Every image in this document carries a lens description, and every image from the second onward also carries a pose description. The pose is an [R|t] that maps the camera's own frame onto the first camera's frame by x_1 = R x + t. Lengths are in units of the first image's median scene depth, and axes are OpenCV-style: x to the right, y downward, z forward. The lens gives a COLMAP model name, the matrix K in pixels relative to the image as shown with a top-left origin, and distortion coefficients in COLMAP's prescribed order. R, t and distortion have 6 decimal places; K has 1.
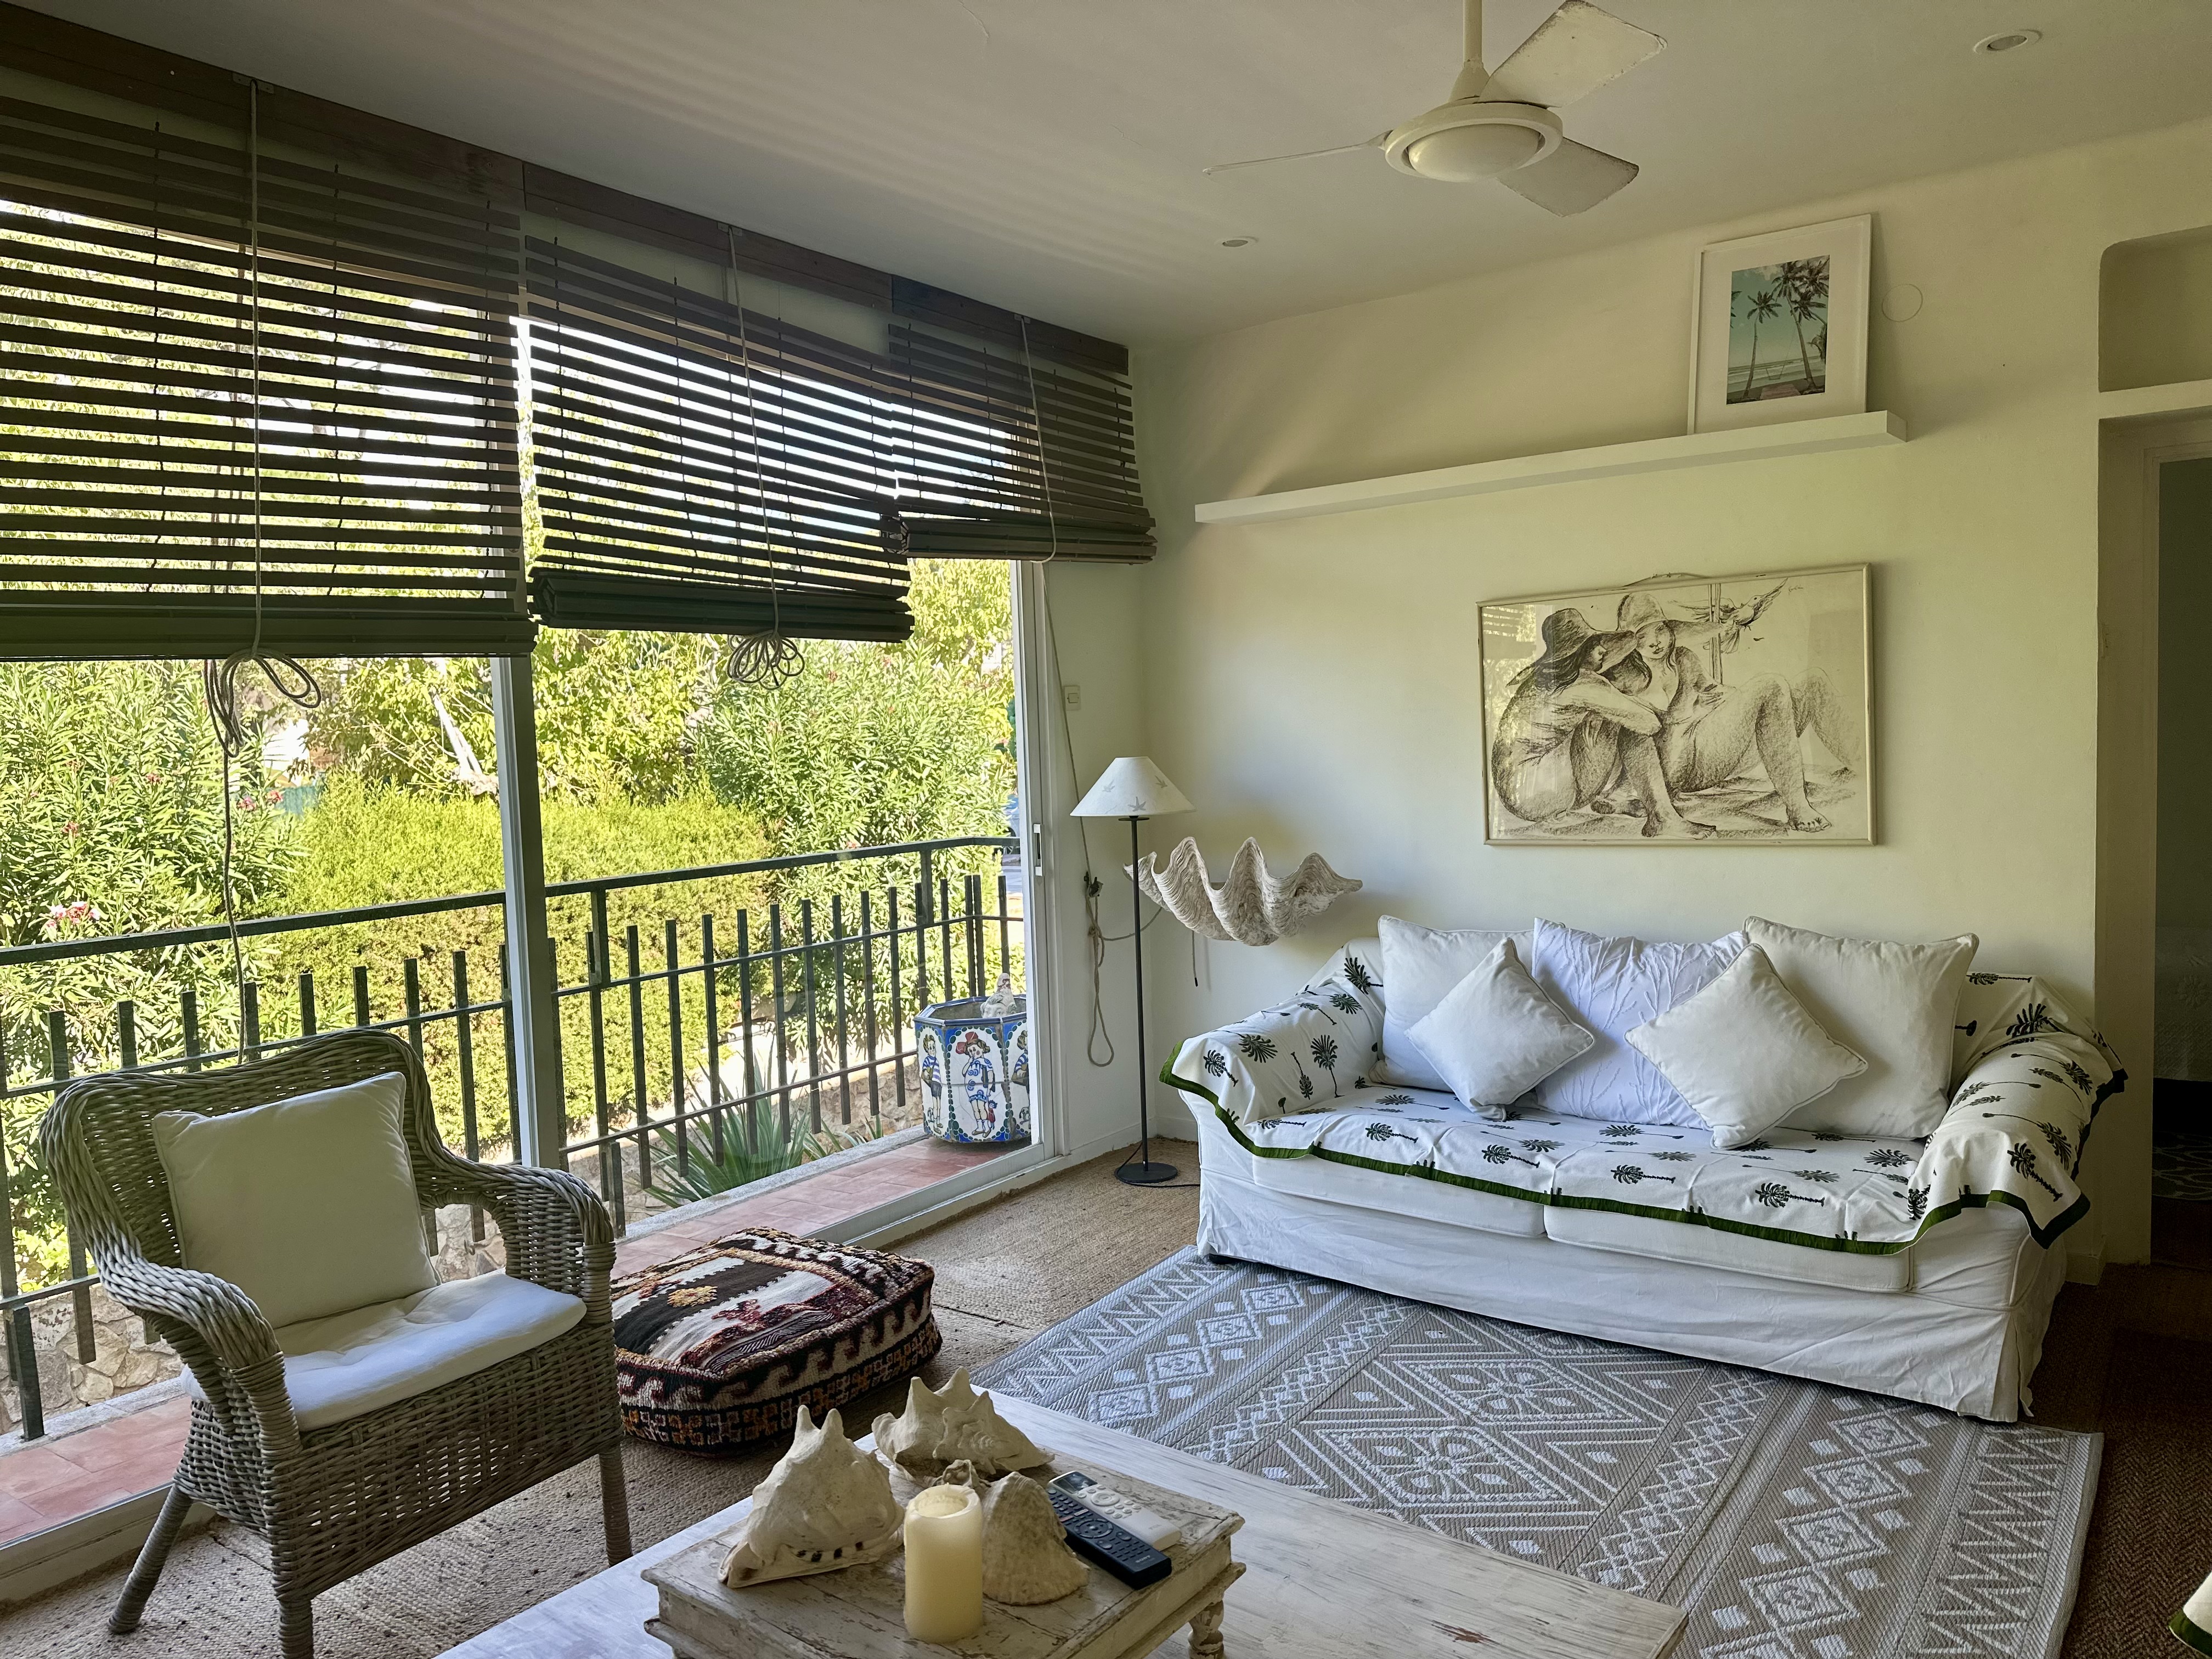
lens RADIAL K [[1523.9, 0, 1098.9], [0, 1523.9, 837.6], [0, 0, 1]] dist [0.041610, -0.079218]
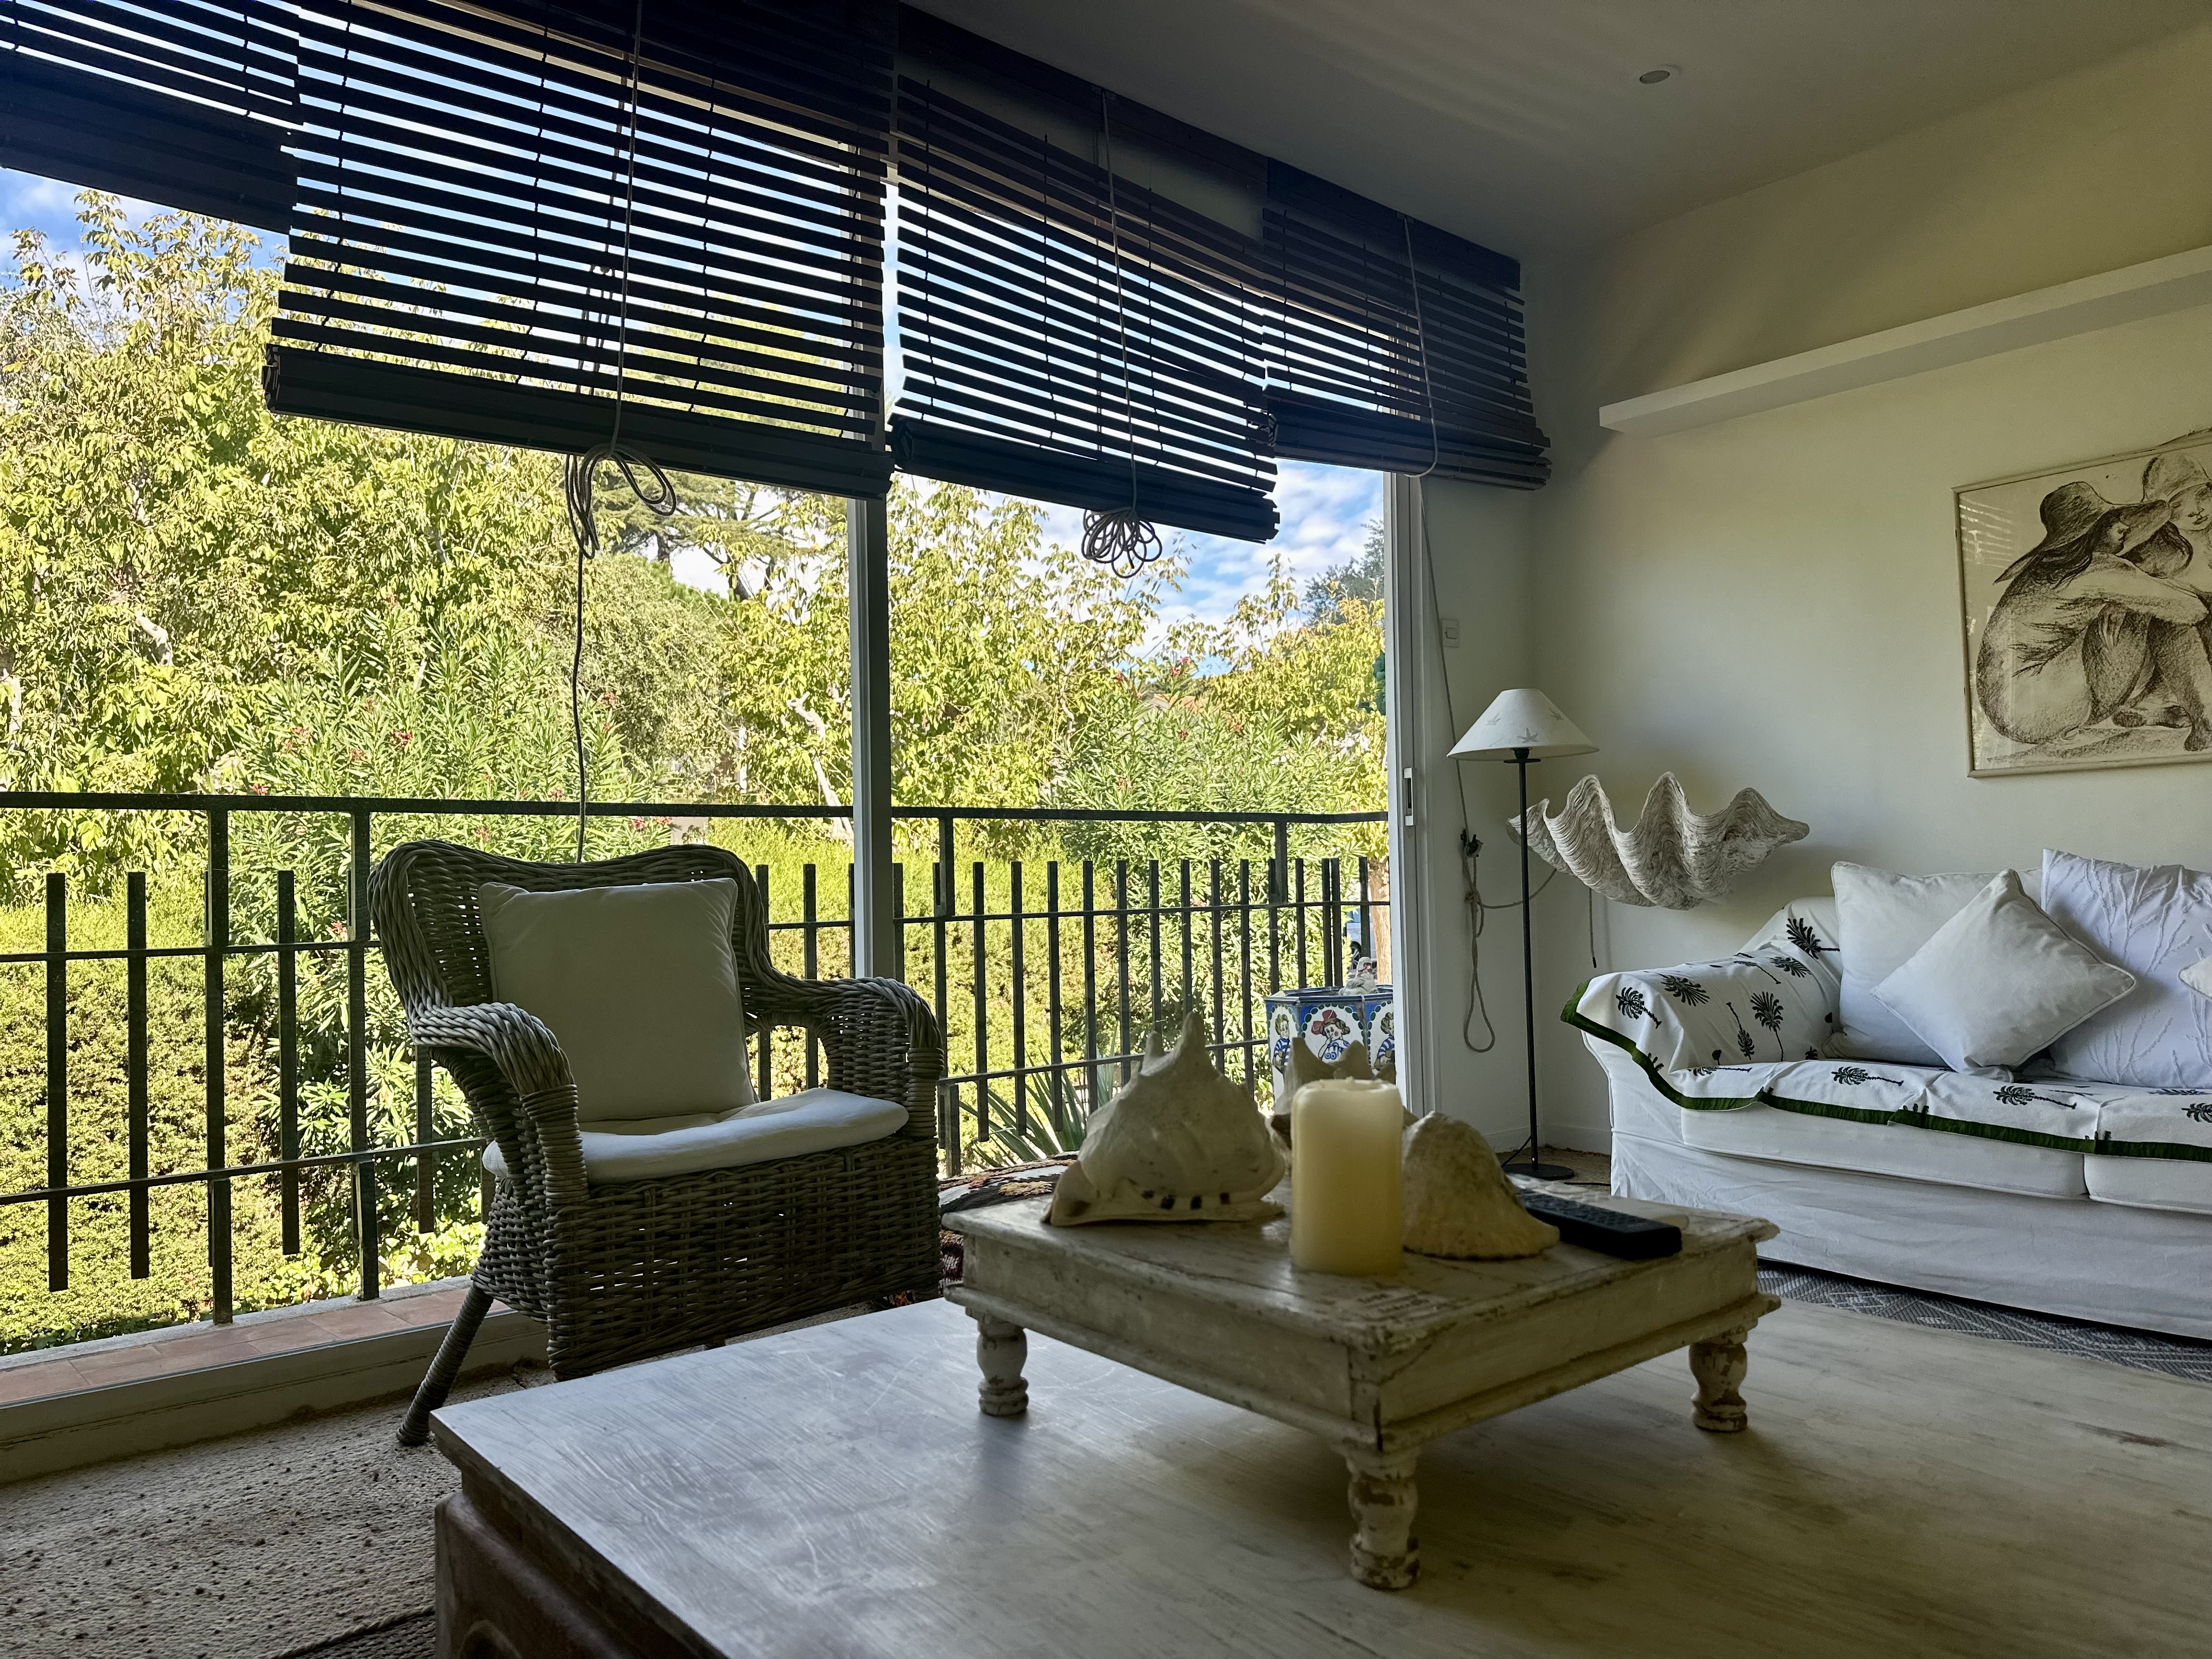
lens RADIAL K [[1523.9, 0, 1085.8], [0, 1523.9, 831.5], [0, 0, 1]] dist [0.041610, -0.079218]
pose [[0.972823, 0.013032, -0.231184, -0.022423], [-0.031982, 0.996408, -0.078411, 0.131486], [0.229332, 0.083673, 0.969745, 0.102048]]
